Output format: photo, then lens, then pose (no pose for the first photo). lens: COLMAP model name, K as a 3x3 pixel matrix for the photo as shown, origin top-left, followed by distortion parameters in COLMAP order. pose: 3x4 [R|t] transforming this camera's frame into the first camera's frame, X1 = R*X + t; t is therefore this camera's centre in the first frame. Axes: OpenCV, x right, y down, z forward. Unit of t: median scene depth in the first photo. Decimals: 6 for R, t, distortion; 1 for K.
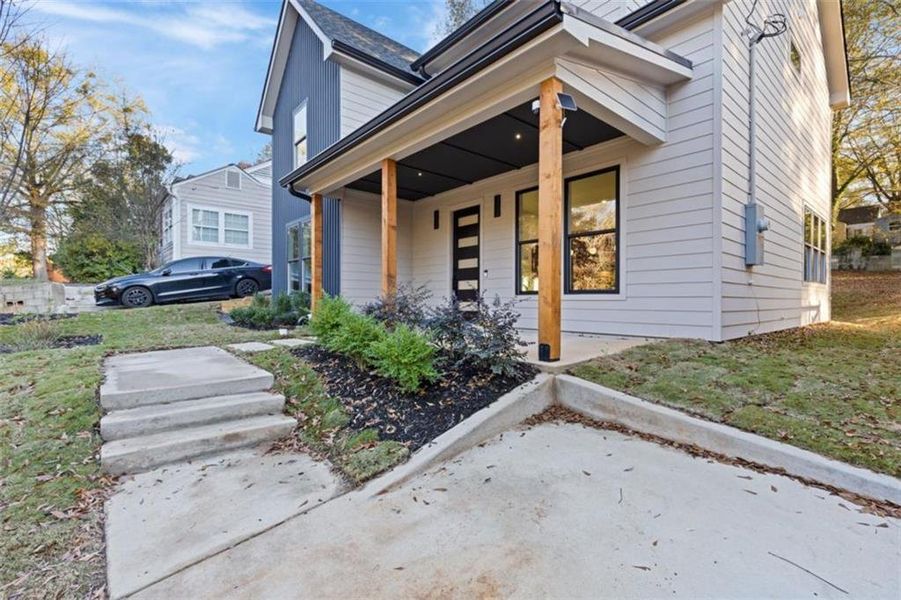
lens RADIAL K [[410.6, 0, 450.5], [0, 410.6, 300.0], [0, 0, 1]] dist [0.003022, 0.000141]
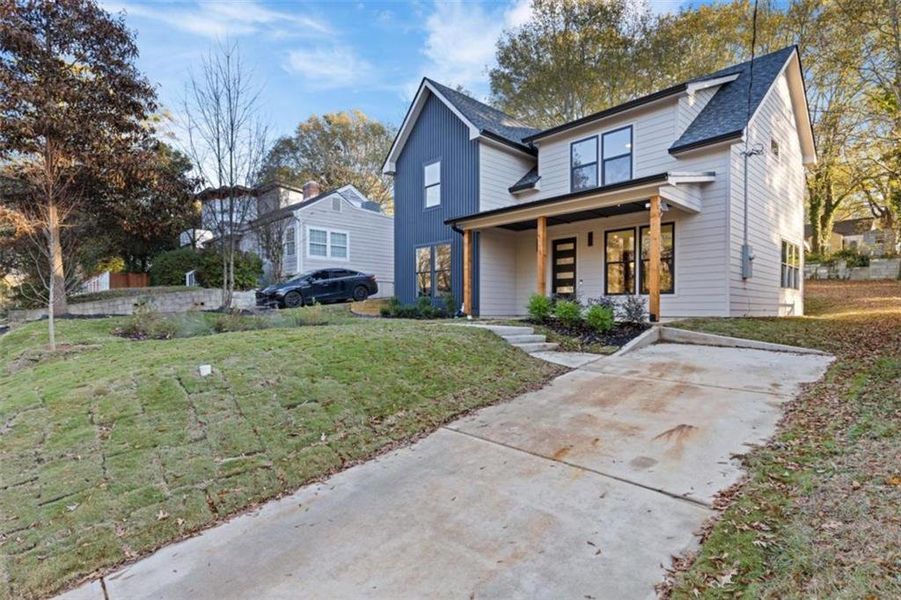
lens RADIAL K [[452.1, 0, 450.5], [0, 452.1, 315.0], [0, 0, 1]] dist [-0.004420, -0.000762]
pose [[0.999443, -0.001050, 0.033365, -0.443613], [0.000736, 0.999955, 0.009413, 0.041140], [-0.033373, -0.009383, 0.999399, -0.659659]]
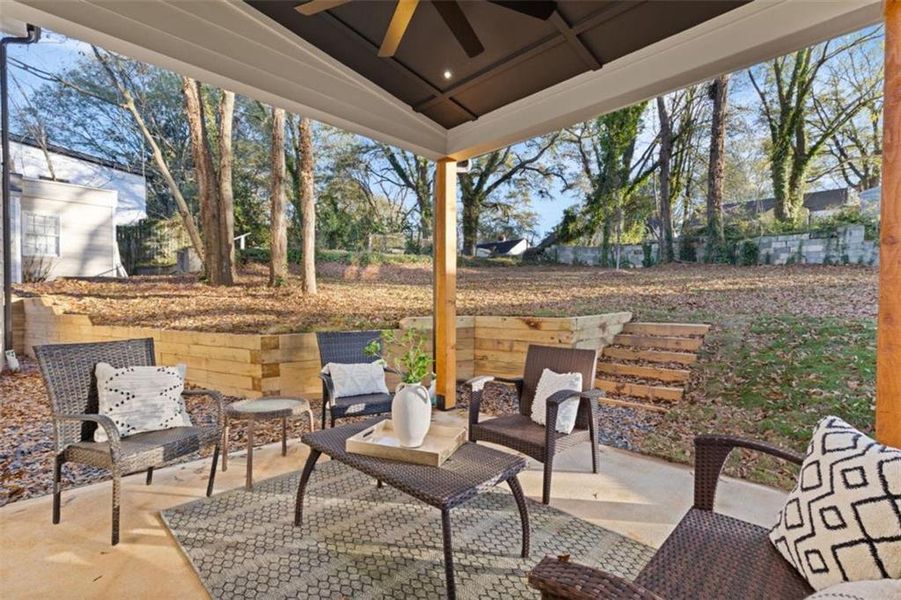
lens RADIAL K [[416.6, 0, 452.0], [0, 416.6, 301.9], [0, 0, 1]] dist [0.005434, -0.000077]
pose [[0.996370, -0.000820, 0.085127, 1.193260], [0.000428, 0.999989, 0.004624, -0.077187], [-0.085130, -0.004571, 0.996359, 1.456830]]
